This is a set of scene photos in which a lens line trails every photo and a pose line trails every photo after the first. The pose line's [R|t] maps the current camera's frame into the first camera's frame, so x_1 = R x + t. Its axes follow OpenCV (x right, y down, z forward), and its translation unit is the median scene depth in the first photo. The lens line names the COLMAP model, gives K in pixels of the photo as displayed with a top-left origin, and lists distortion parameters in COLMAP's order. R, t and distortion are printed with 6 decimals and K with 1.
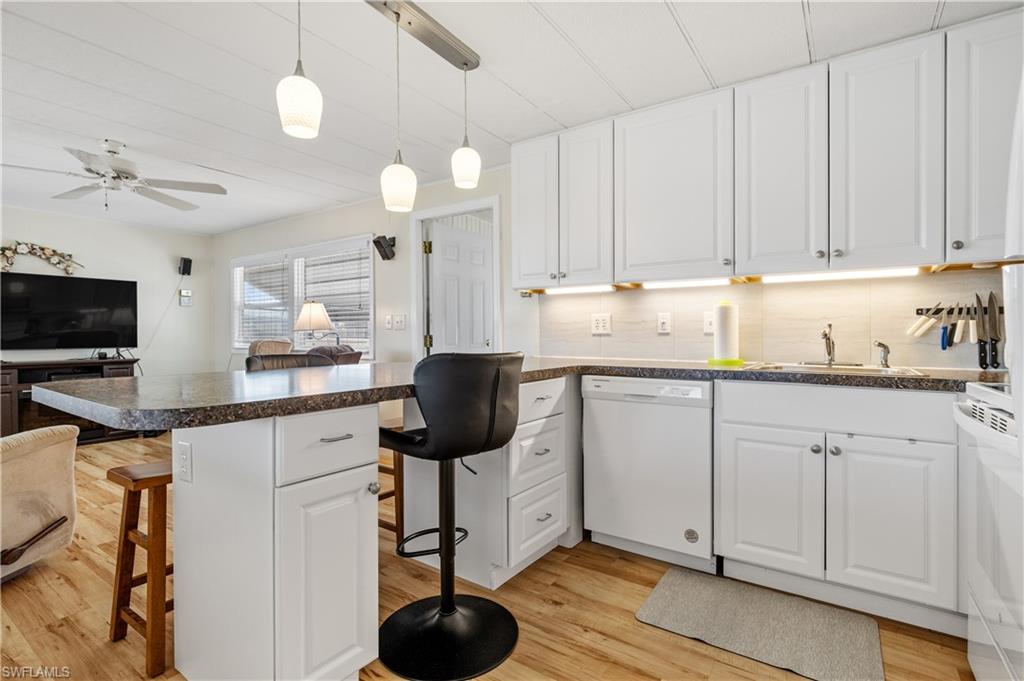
lens RADIAL K [[488.4, 0, 516.1], [0, 488.4, 337.4], [0, 0, 1]] dist [0.005159, 0.000493]
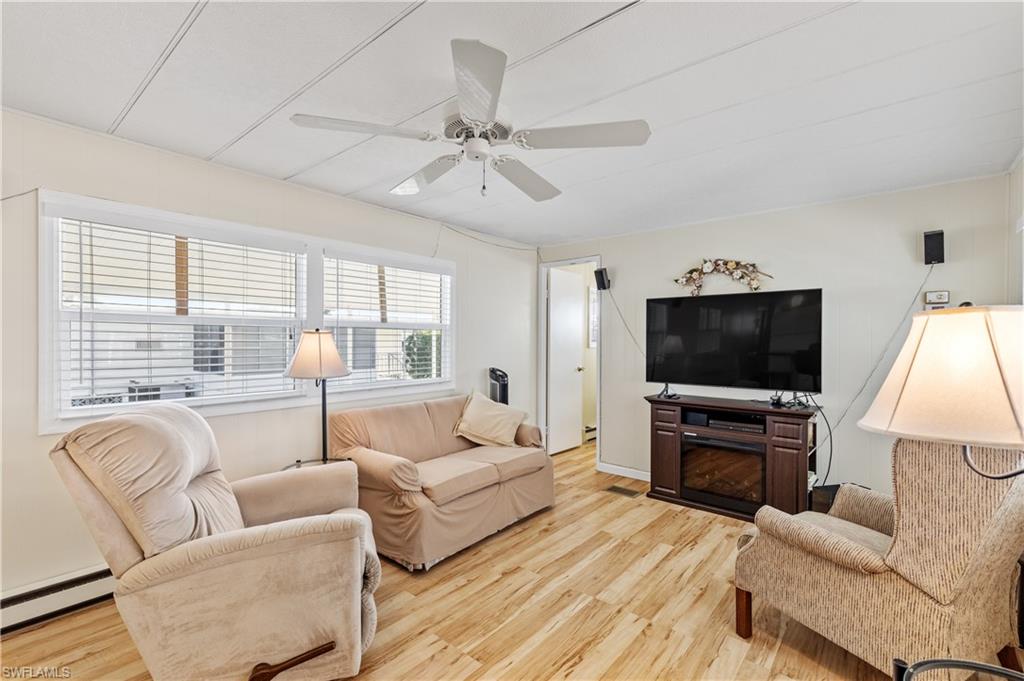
lens RADIAL K [[461.8, 0, 512.0], [0, 461.8, 340.5], [0, 0, 1]] dist [0.013221, -0.000061]
pose [[-0.094203, 0.002643, -0.995550, -0.292669], [-0.011808, 0.999923, 0.003772, -0.092641], [0.995483, 0.012111, -0.094164, 1.363383]]
